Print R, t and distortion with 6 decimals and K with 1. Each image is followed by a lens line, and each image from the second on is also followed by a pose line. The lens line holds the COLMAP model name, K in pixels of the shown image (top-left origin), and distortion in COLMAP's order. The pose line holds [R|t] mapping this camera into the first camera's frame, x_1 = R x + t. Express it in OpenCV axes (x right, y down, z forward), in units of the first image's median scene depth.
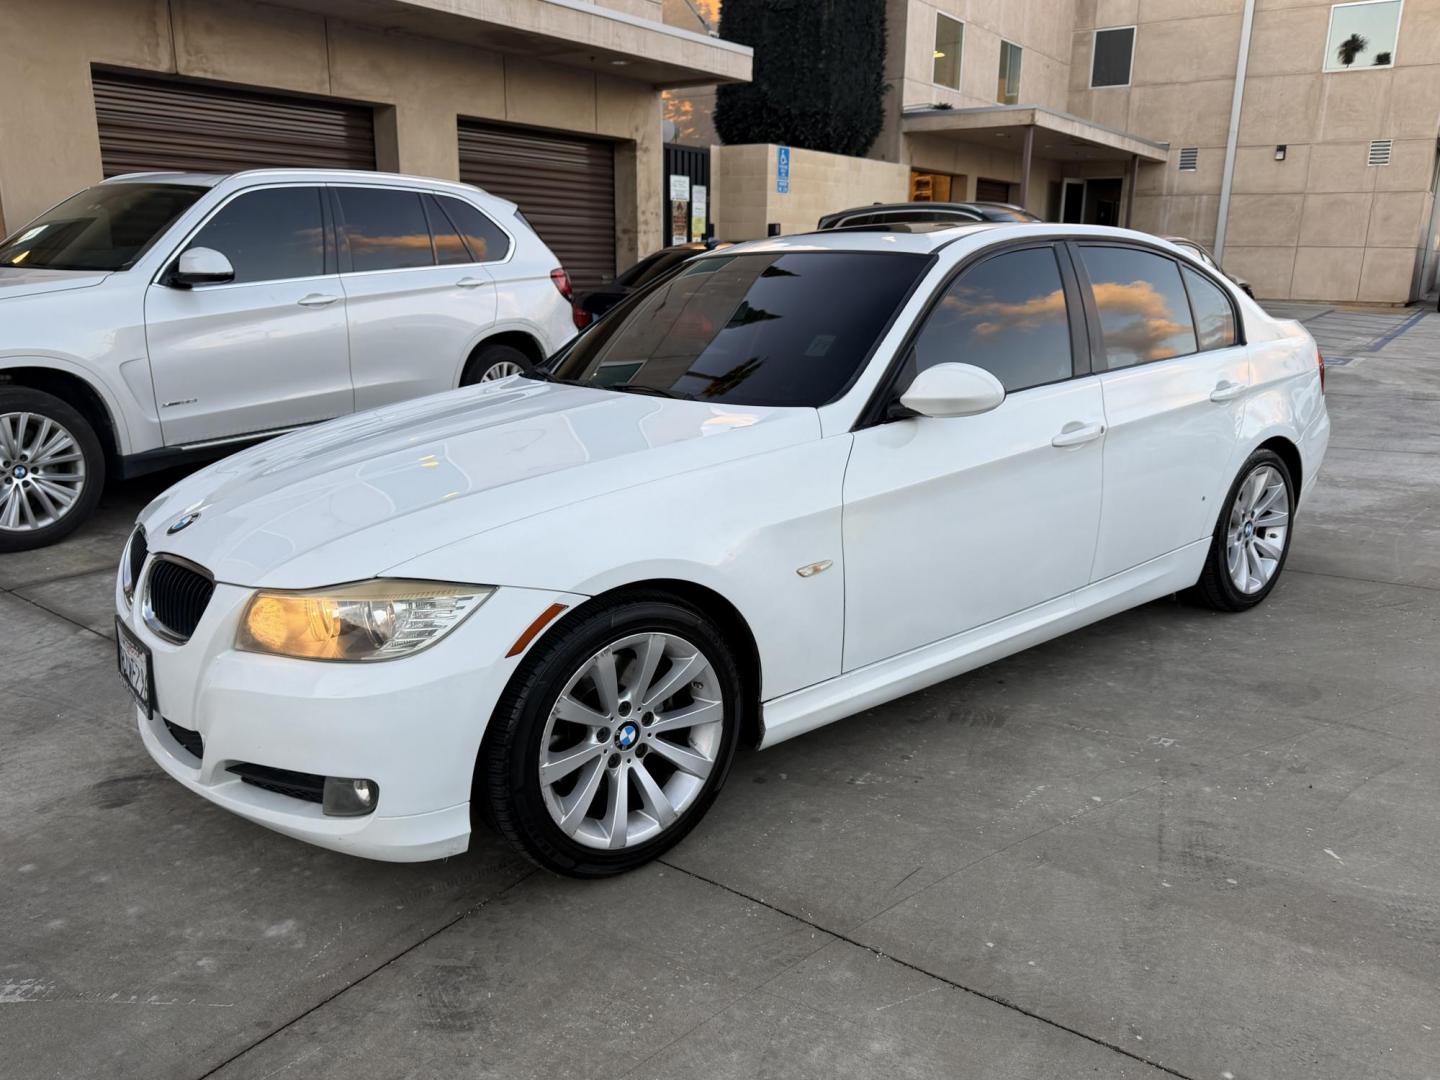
lens RADIAL K [[1136.6, 0, 720.0], [0, 1136.6, 540.0], [0, 0, 1]] dist [0.044268, -0.083817]
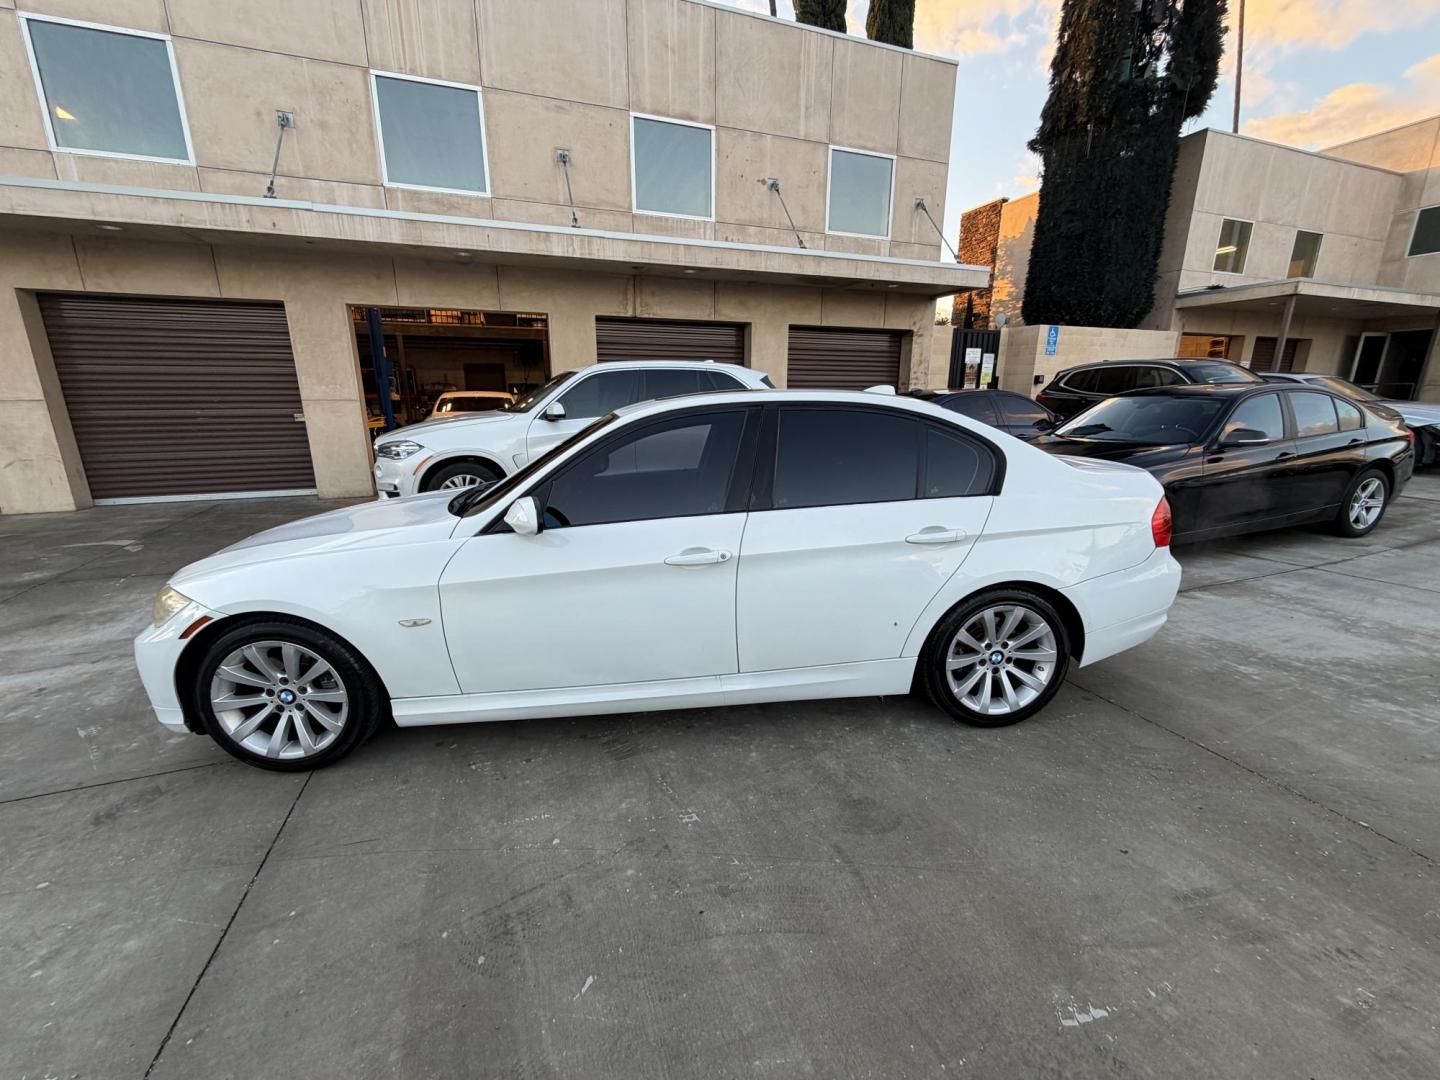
lens RADIAL K [[549.0, 0, 724.6], [0, 549.0, 561.7], [0, 0, 1]] dist [-0.004526, 0.000402]
pose [[0.811093, 0.163992, -0.561458, 0.165669], [-0.132594, 0.986454, 0.096578, -0.037844], [0.569690, -0.003888, 0.821850, 0.123586]]
